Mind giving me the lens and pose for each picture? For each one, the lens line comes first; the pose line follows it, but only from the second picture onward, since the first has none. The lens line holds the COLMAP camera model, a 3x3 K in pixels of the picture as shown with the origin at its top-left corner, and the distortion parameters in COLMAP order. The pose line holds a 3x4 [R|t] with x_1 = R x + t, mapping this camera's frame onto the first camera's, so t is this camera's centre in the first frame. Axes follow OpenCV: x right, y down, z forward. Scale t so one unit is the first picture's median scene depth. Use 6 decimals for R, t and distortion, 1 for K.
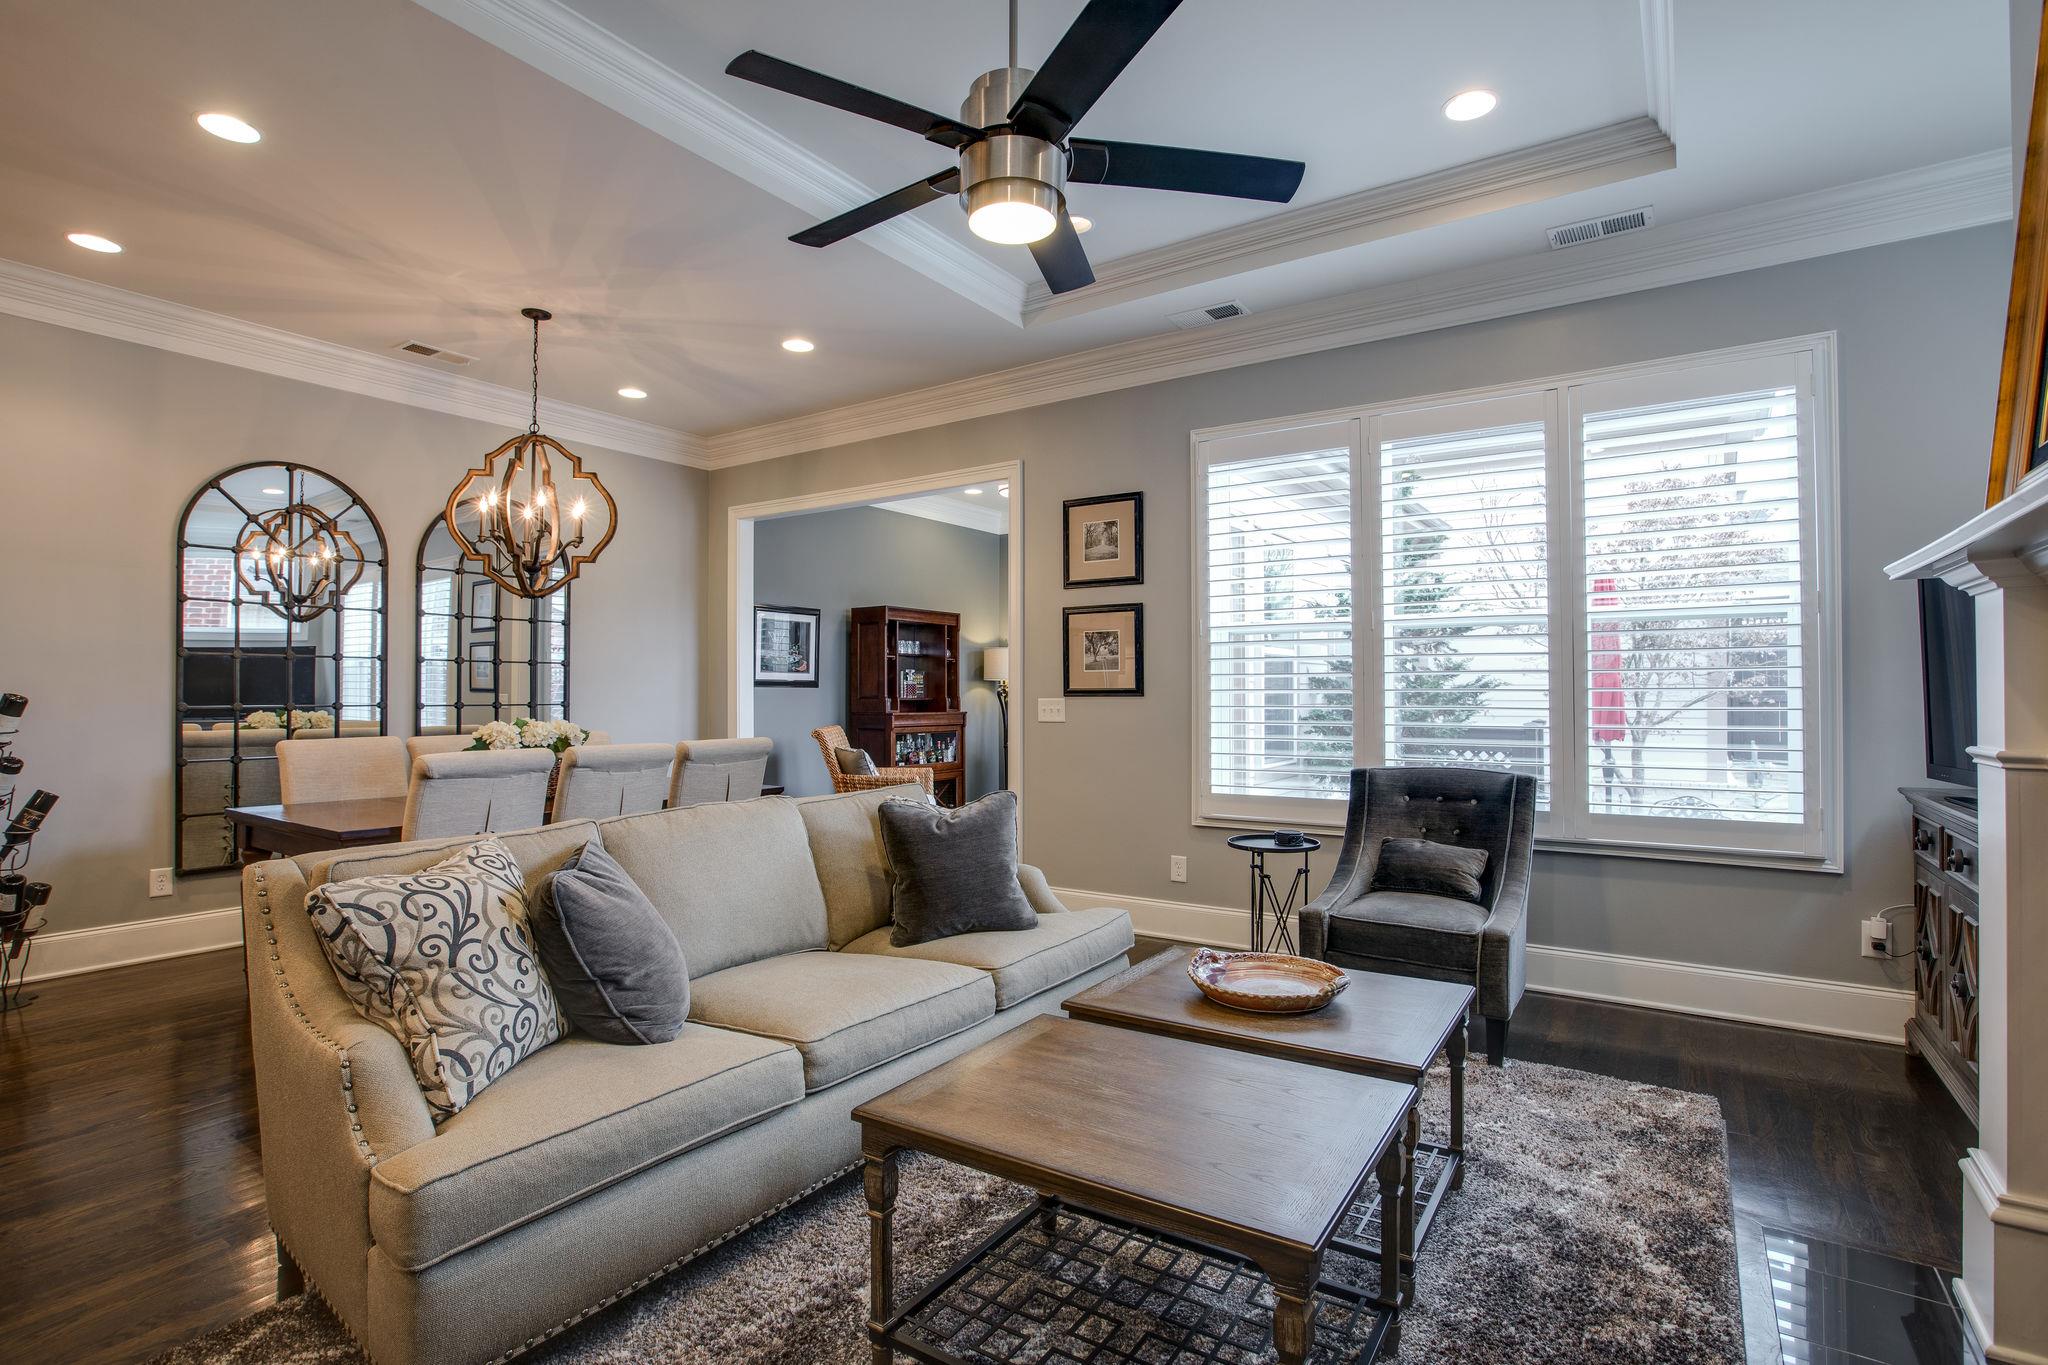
lens RADIAL K [[992.6, 0, 1017.1], [0, 992.6, 677.8], [0, 0, 1]] dist [-0.021482, 0.004663]
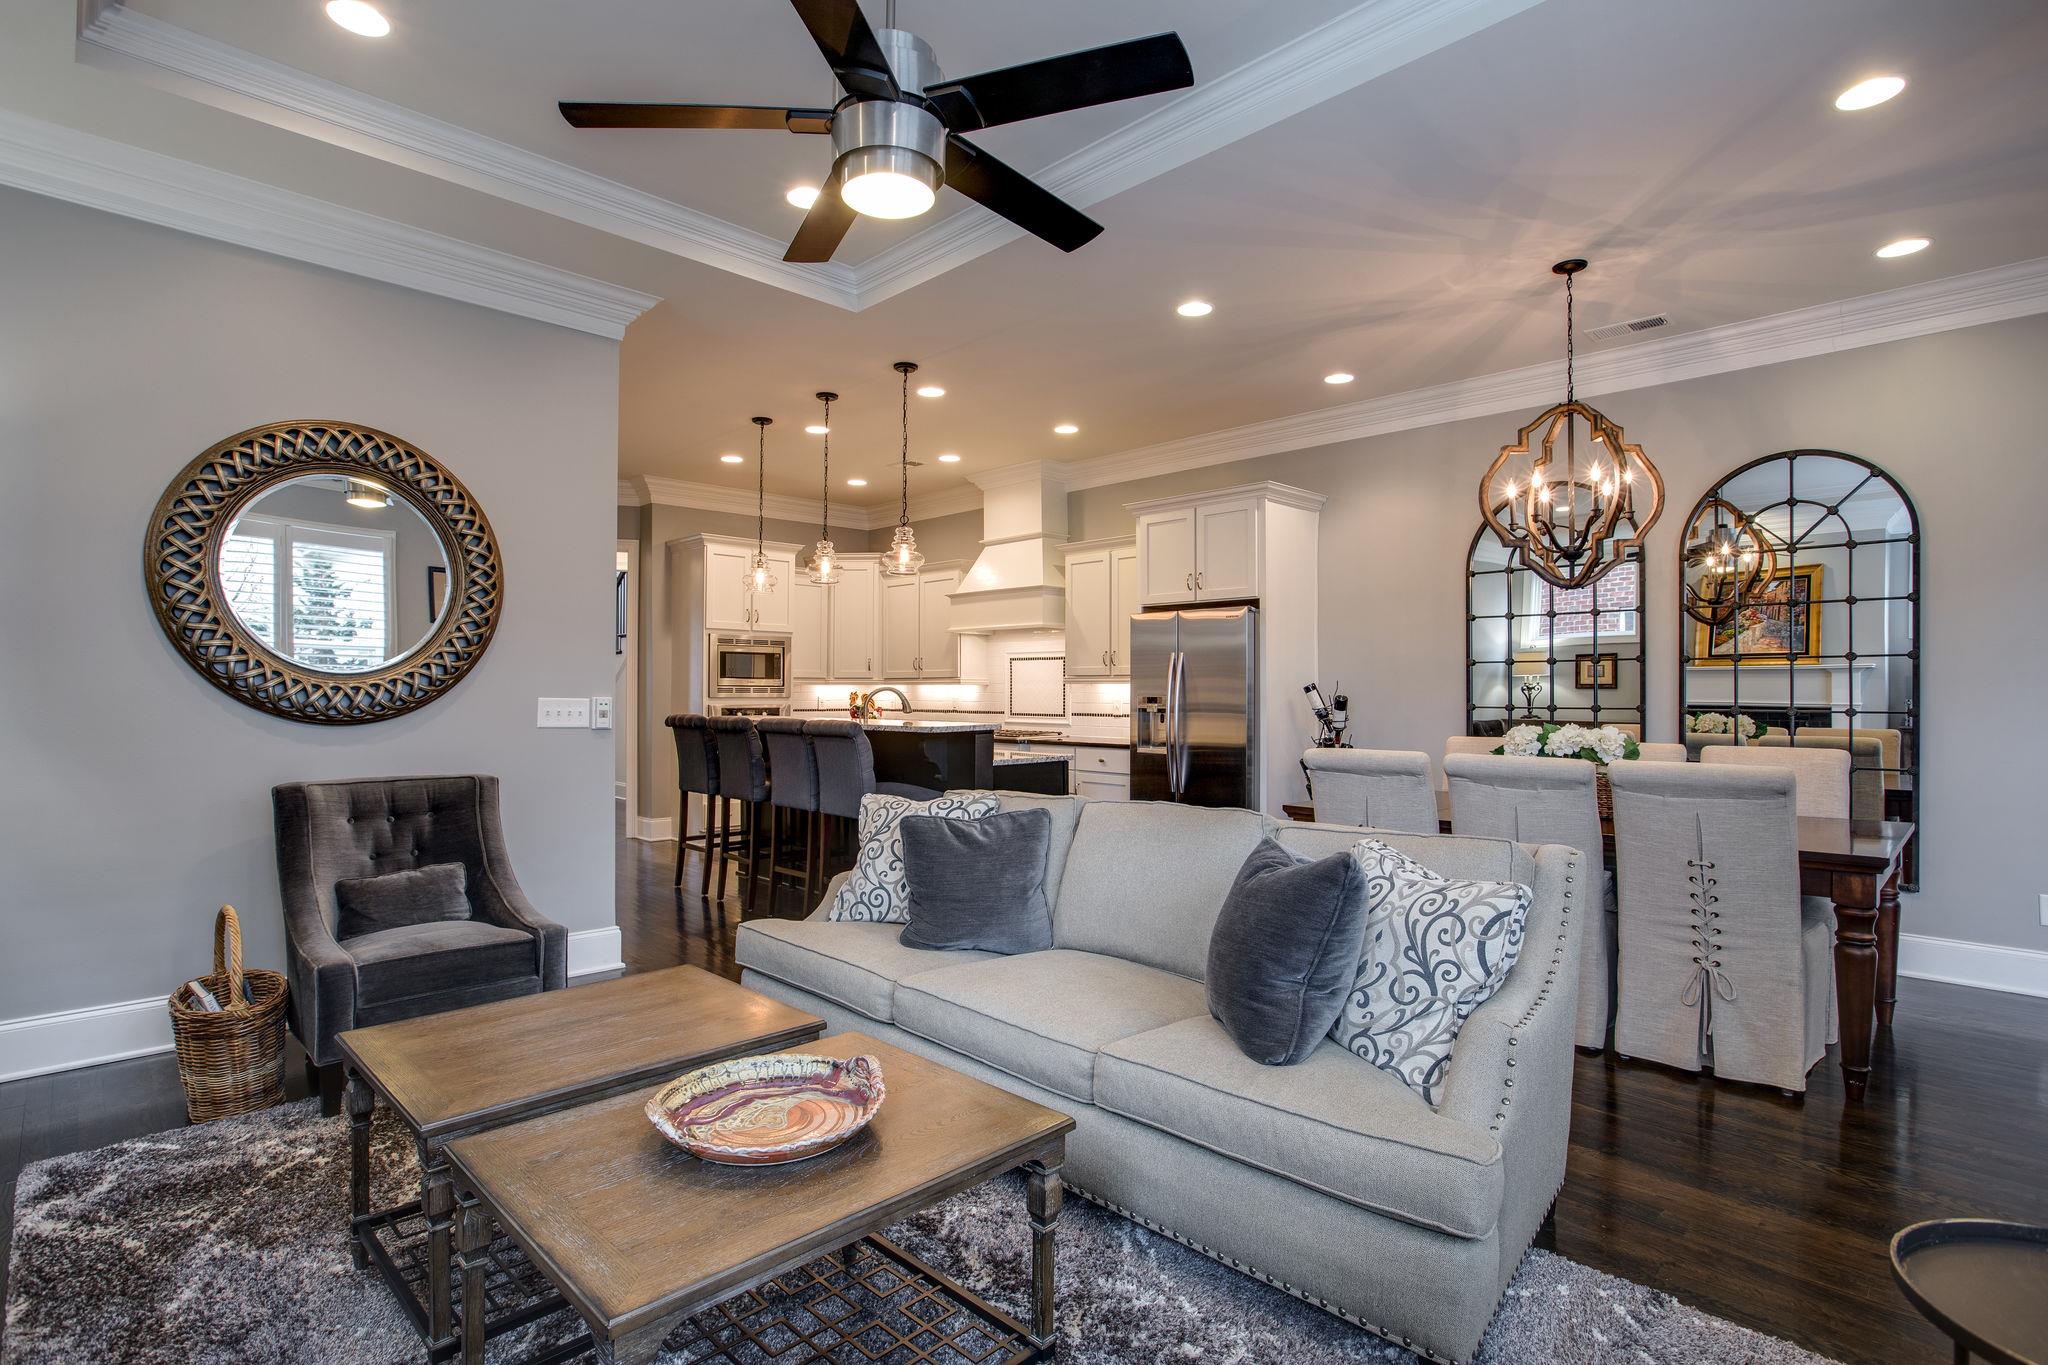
lens RADIAL K [[992.6, 0, 1016.9], [0, 992.6, 686.3], [0, 0, 1]] dist [-0.021482, 0.004663]
pose [[-0.185212, -0.007127, -0.982673, 0.407956], [0.012617, 0.999874, -0.009630, 0.008094], [0.982618, -0.014182, -0.185099, 0.585632]]
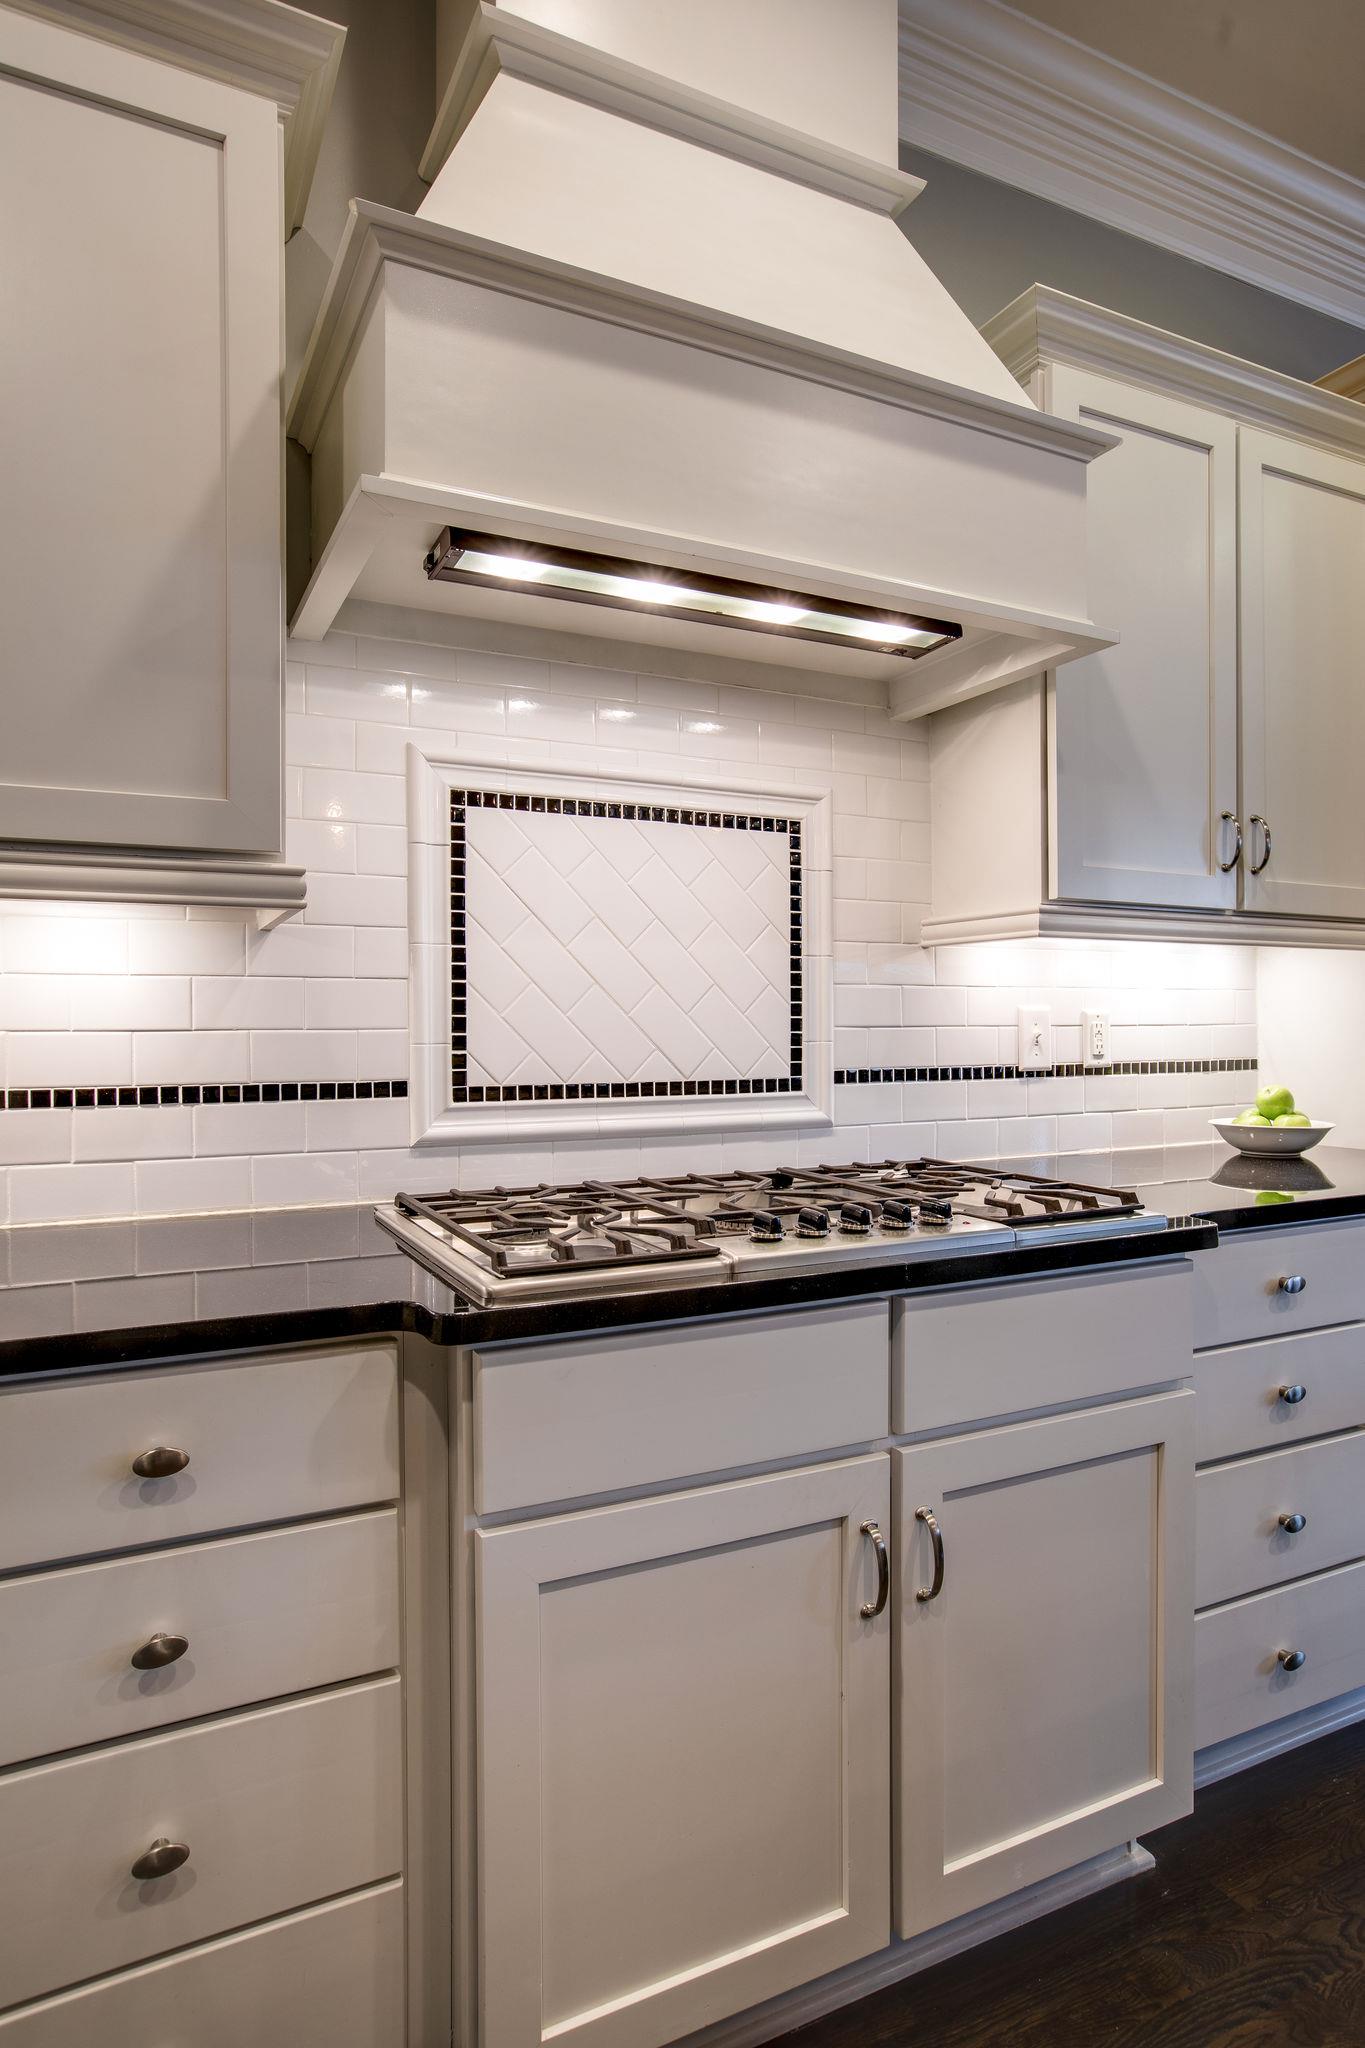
lens RADIAL K [[1184.4, 0, 678.1], [0, 1184.4, 1029.0], [0, 0, 1]] dist [-0.022252, 0.015450]
pose [[0.880987, -0.003351, -0.473128, -0.940708], [0.011794, 0.999820, 0.014879, 0.013861], [0.472993, -0.018688, 0.880868, -0.000245]]
